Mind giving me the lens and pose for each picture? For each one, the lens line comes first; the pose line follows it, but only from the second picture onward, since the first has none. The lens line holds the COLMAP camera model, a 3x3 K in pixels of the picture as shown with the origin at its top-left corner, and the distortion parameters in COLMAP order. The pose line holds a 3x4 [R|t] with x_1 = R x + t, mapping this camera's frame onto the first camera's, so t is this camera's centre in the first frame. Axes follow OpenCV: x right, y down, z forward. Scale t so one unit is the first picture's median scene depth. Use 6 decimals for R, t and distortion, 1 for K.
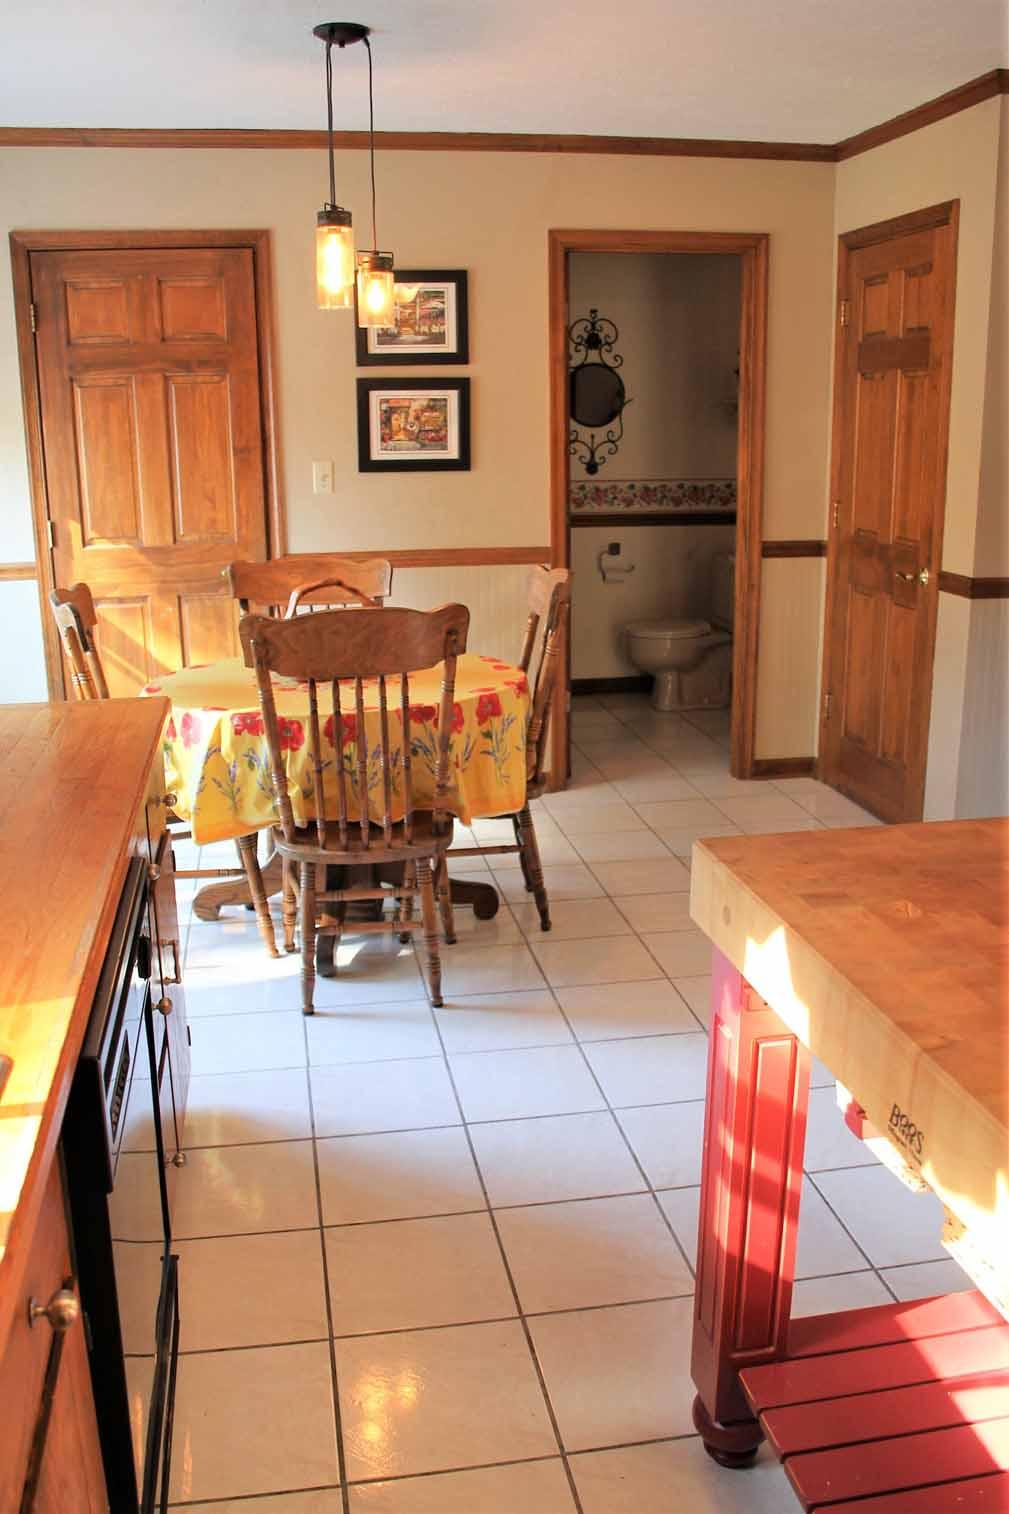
lens RADIAL K [[1346.7, 0, 504.5], [0, 1346.7, 757.0], [0, 0, 1]] dist [-0.170509, 0.219637]
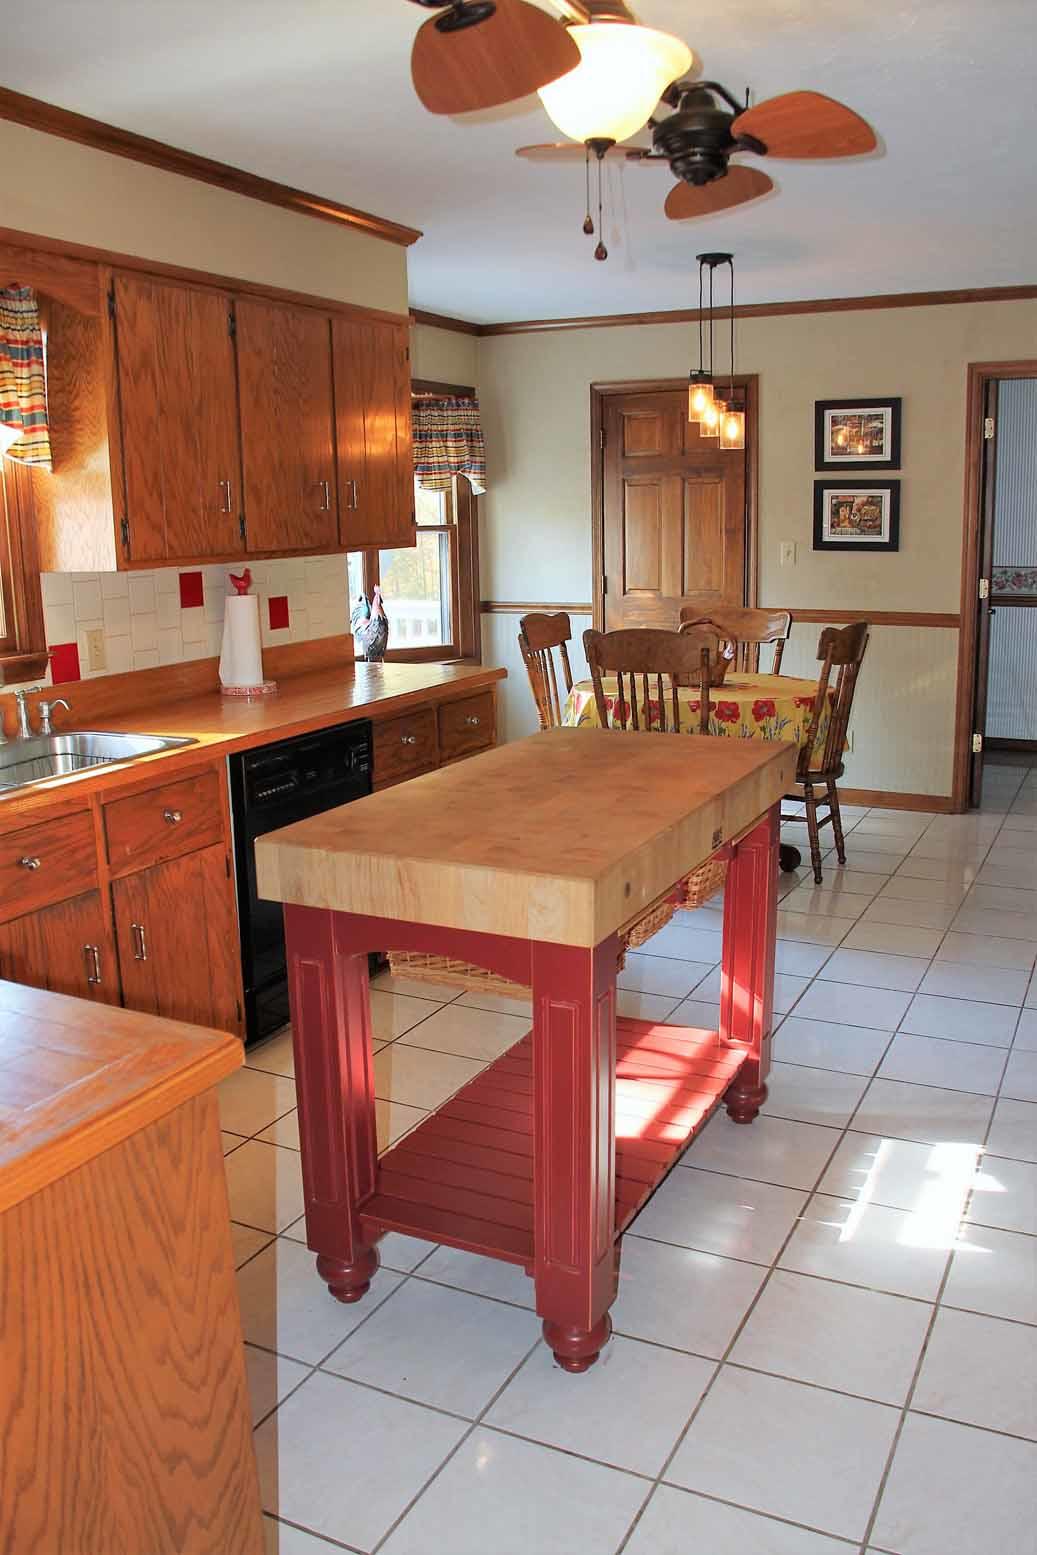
lens RADIAL K [[1283.4, 0, 518.5], [0, 1283.4, 777.5], [0, 0, 1]] dist [-0.110035, 0.014698]
pose [[0.802788, 0.121544, -0.583745, 0.435984], [-0.143871, 0.989563, 0.008183, 0.046074], [0.578647, 0.077415, 0.811895, -0.195887]]
